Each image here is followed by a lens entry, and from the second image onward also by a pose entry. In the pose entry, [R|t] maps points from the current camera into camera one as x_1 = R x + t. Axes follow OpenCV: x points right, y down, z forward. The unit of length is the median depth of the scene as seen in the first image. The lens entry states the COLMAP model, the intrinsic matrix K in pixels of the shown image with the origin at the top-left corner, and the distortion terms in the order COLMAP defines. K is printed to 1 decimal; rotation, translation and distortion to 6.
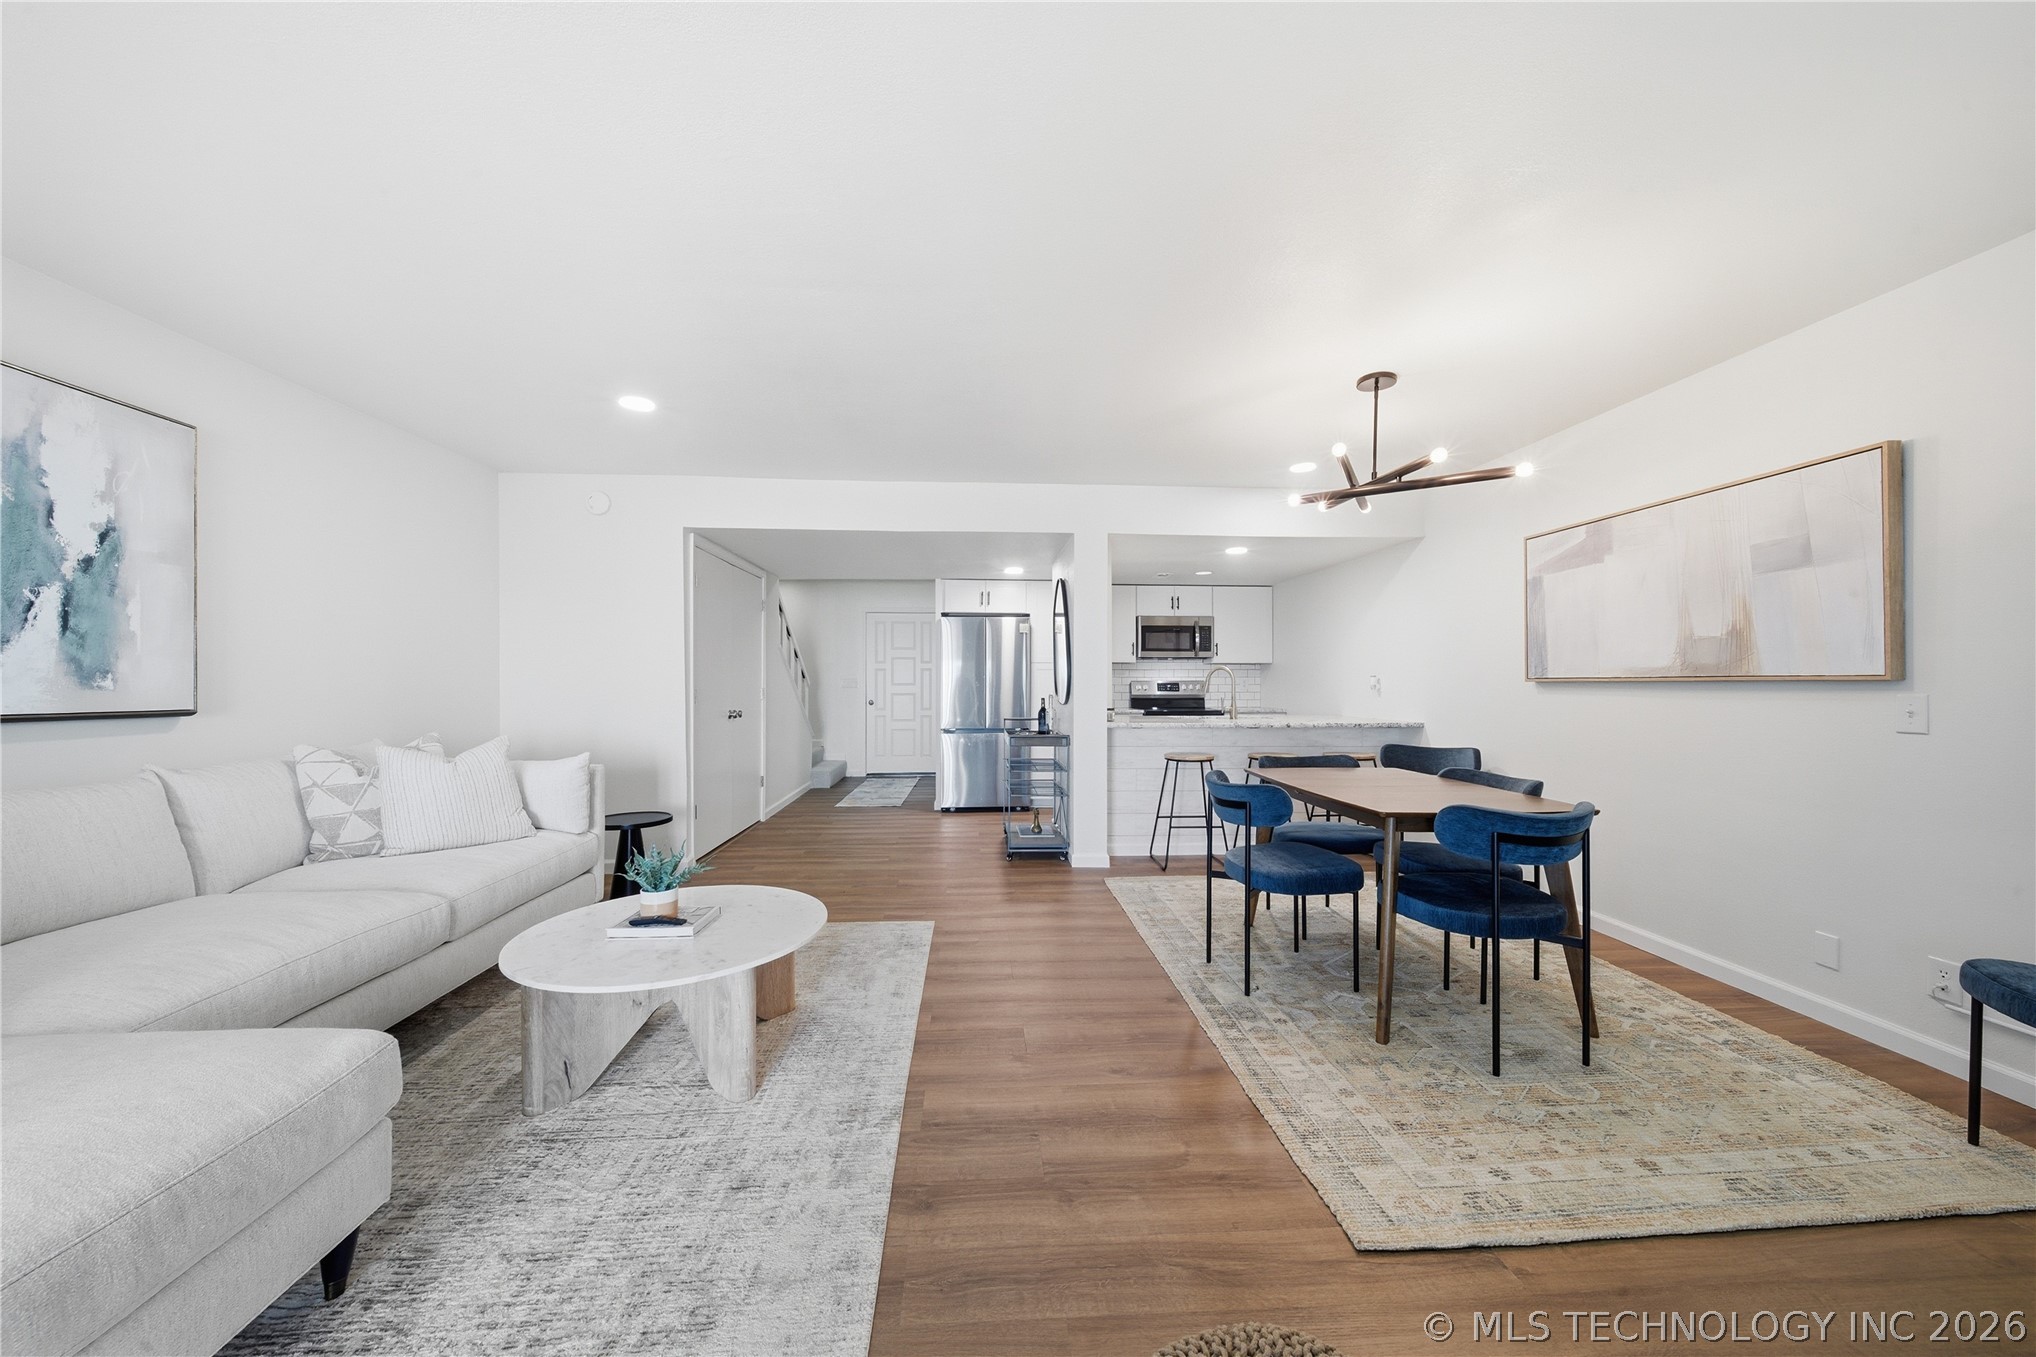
lens RADIAL K [[725.2, 0, 1017.4], [0, 725.2, 683.4], [0, 0, 1]] dist [0.002427, -0.003122]
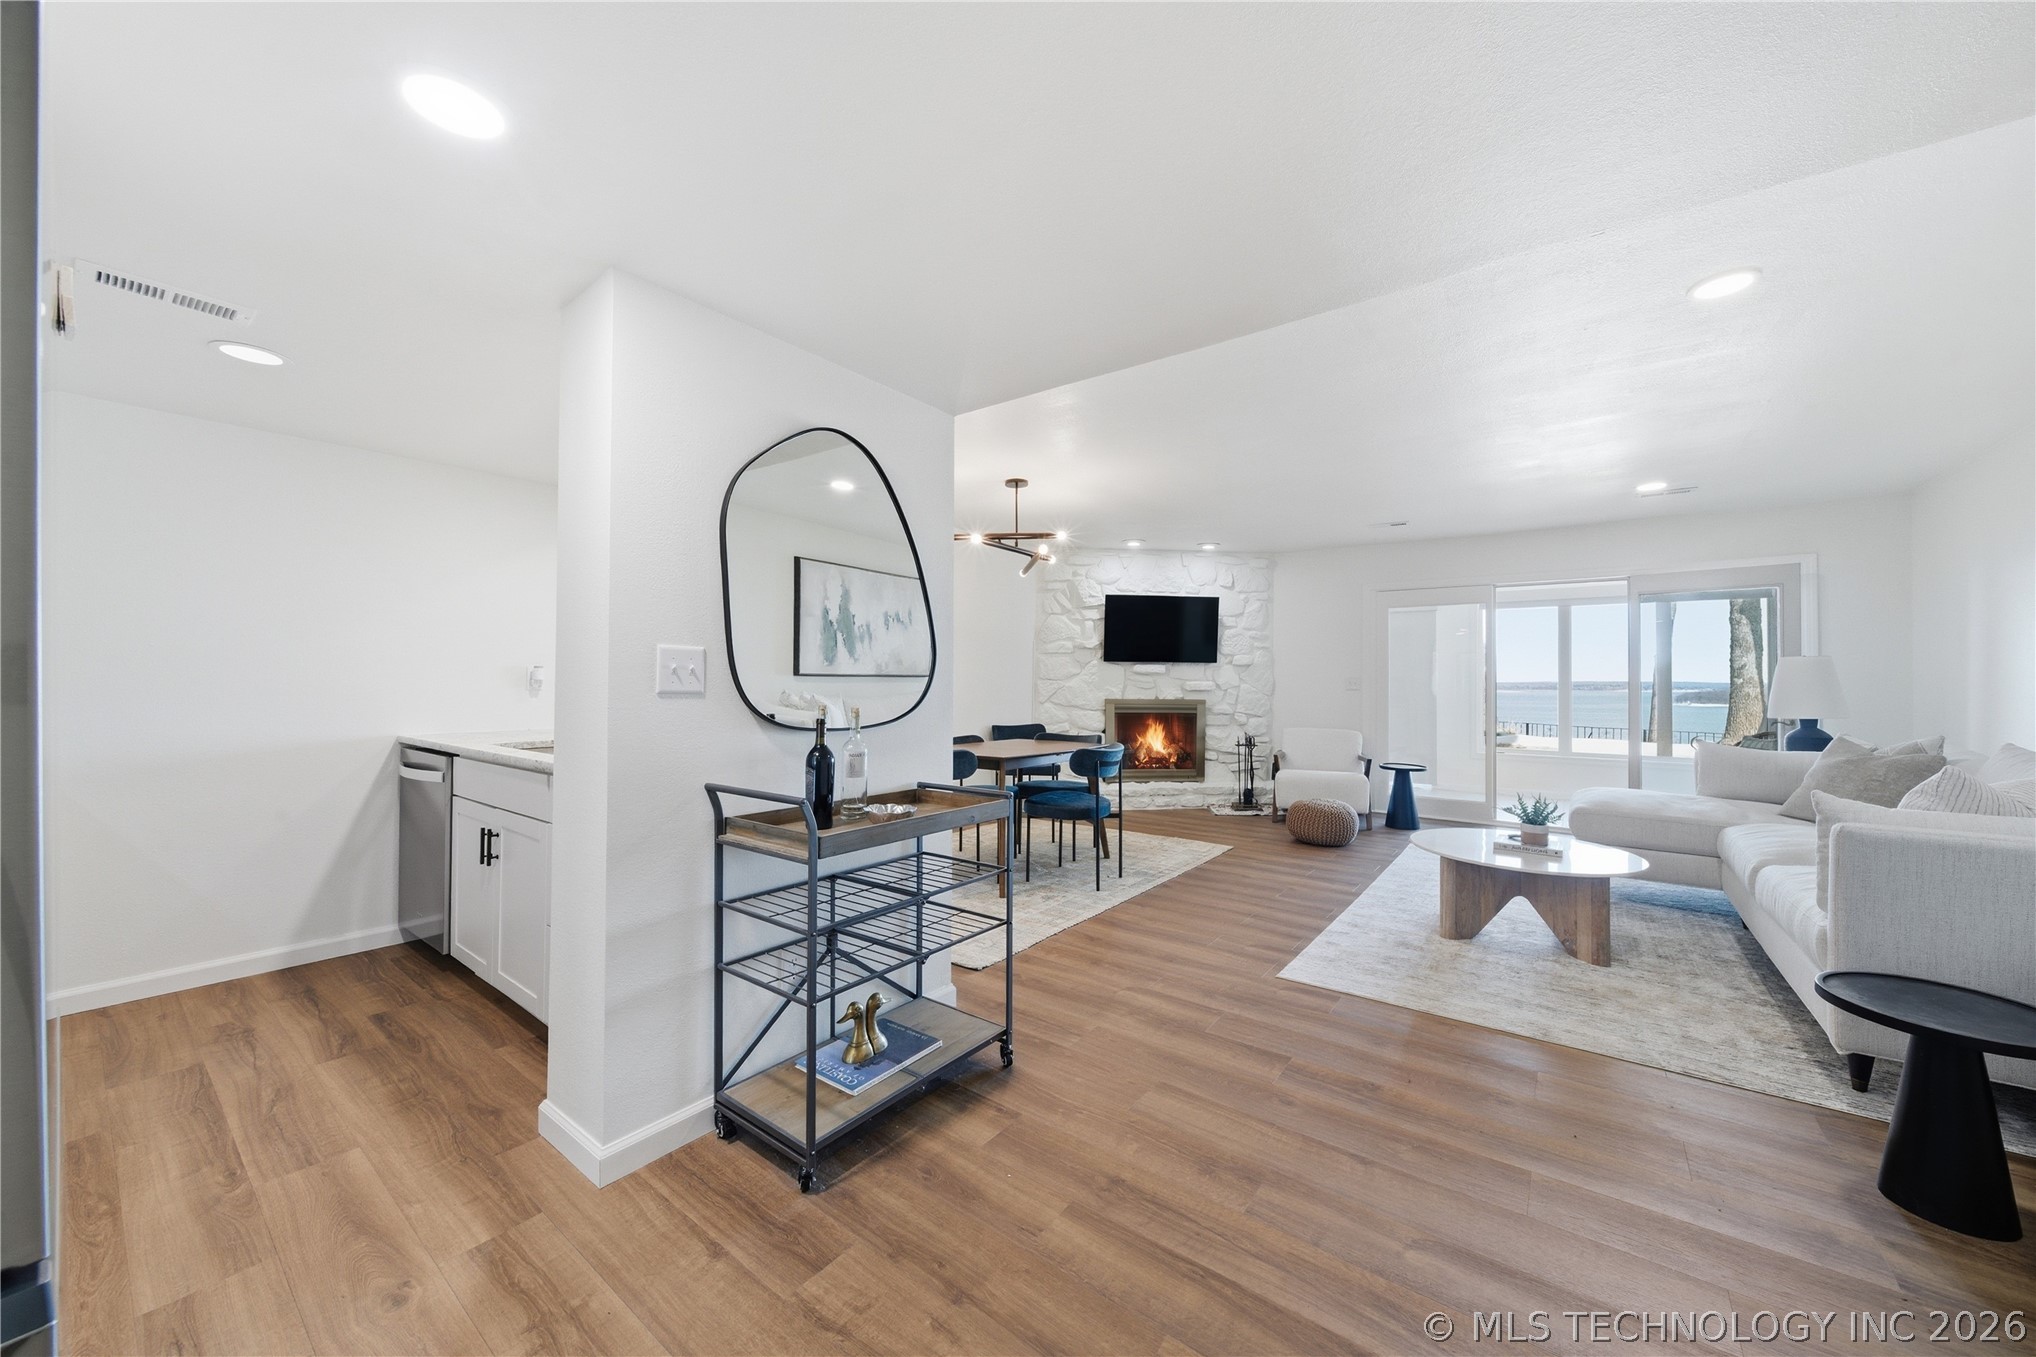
lens RADIAL K [[732.8, 0, 1020.2], [0, 732.8, 670.7], [0, 0, 1]] dist [0.001651, -0.001681]
pose [[-0.758512, 0.002612, 0.651654, -0.465485], [-0.006766, 0.999907, -0.011883, -0.002730], [-0.651624, -0.013422, -0.758423, 1.950767]]
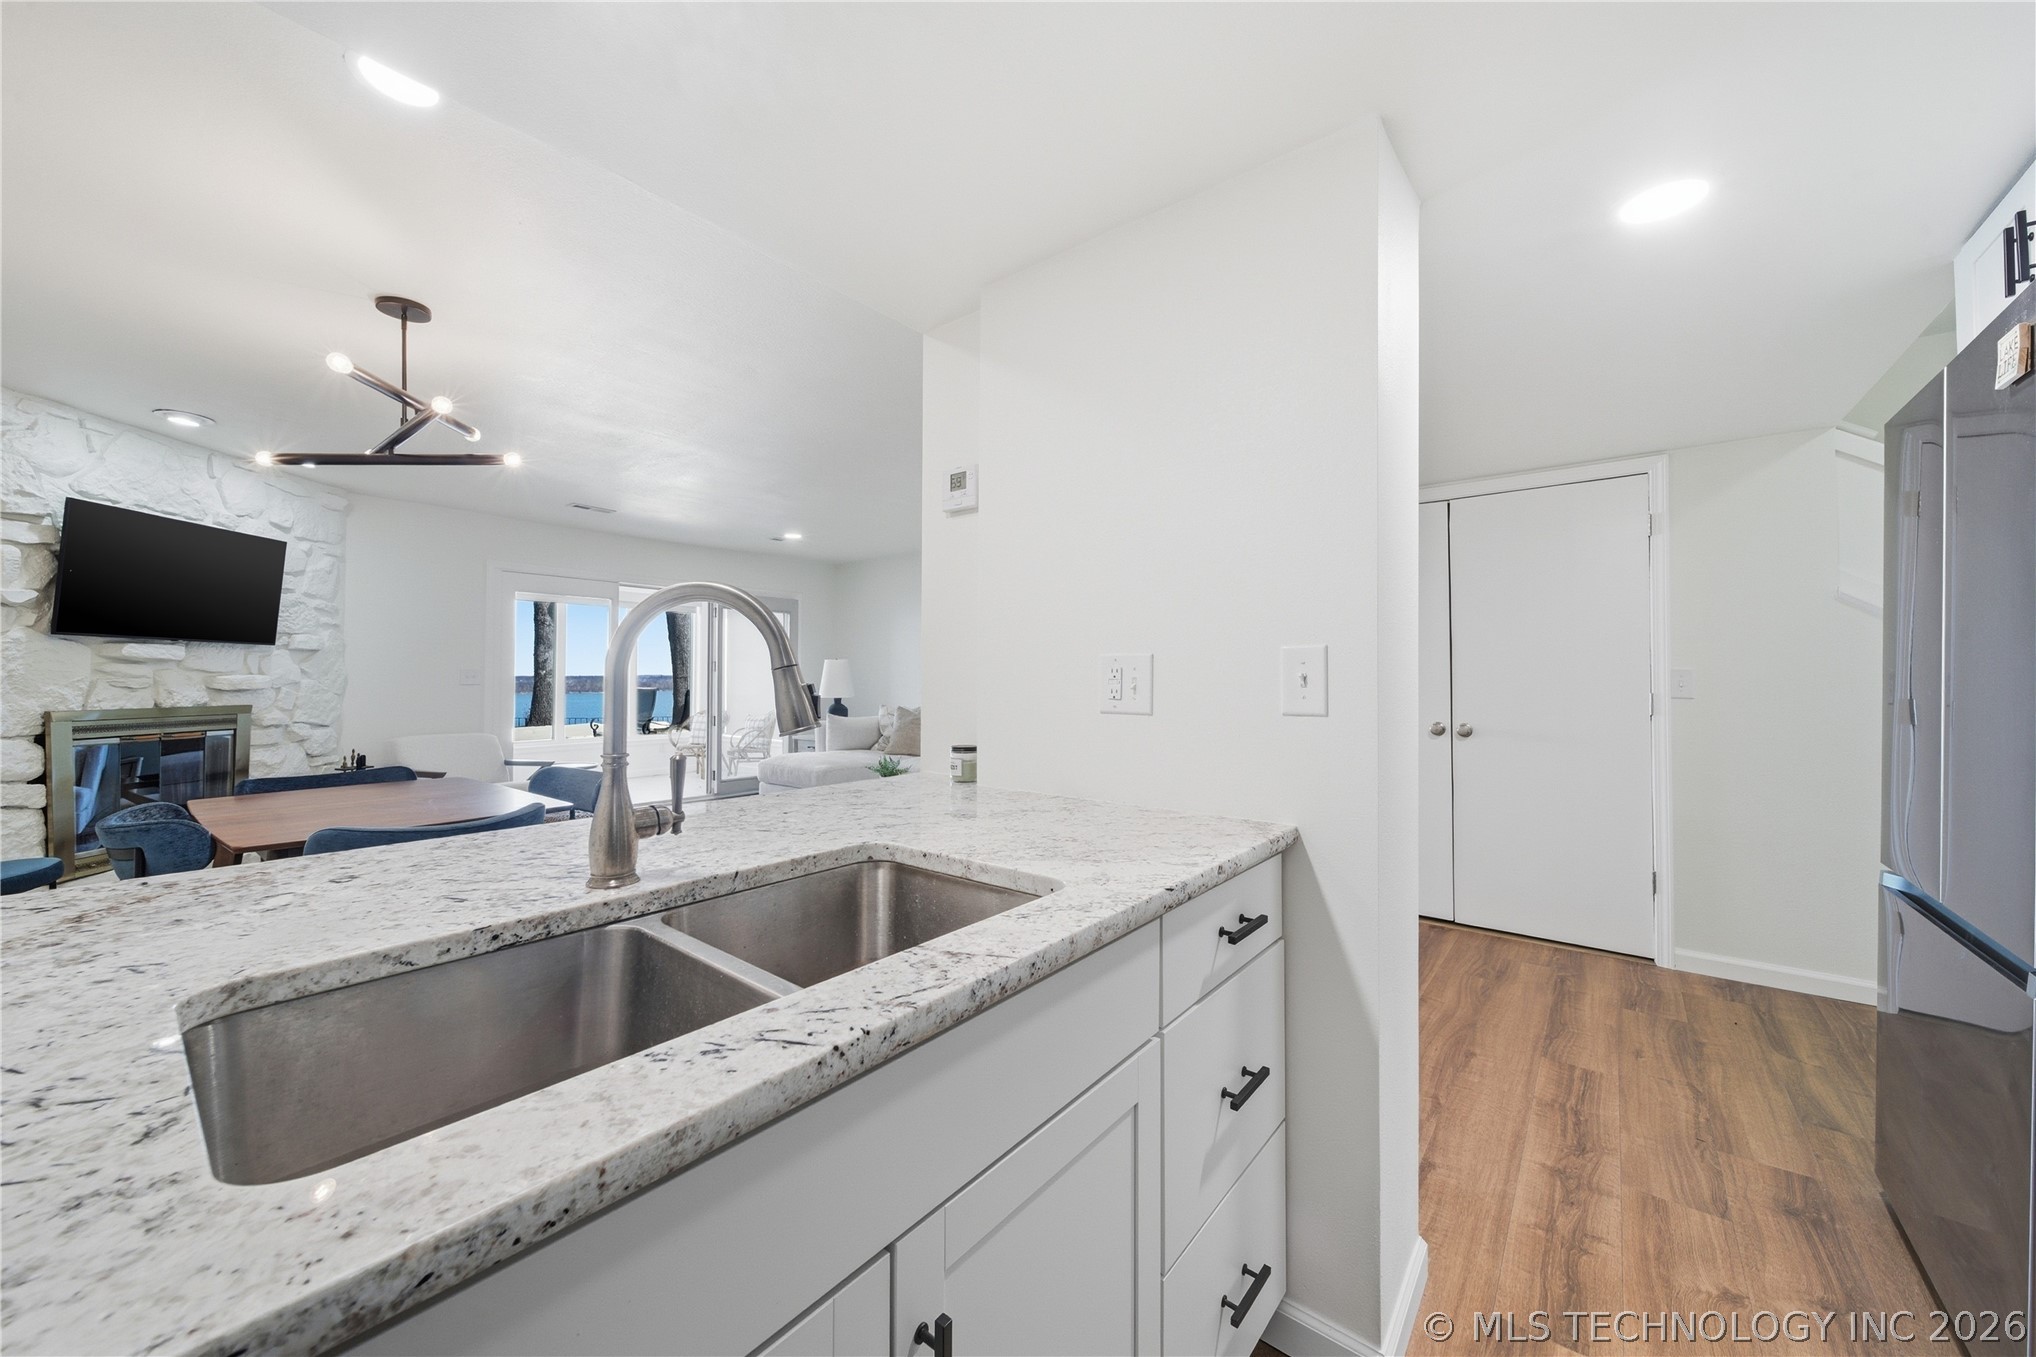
lens RADIAL K [[732.8, 0, 1020.2], [0, 732.8, 670.7], [0, 0, 1]] dist [0.001651, -0.001681]
pose [[-0.674960, -0.009864, -0.737788, 0.569274], [-0.004278, 0.999946, -0.009455, -0.001519], [0.737842, -0.003226, -0.674966, 1.866993]]
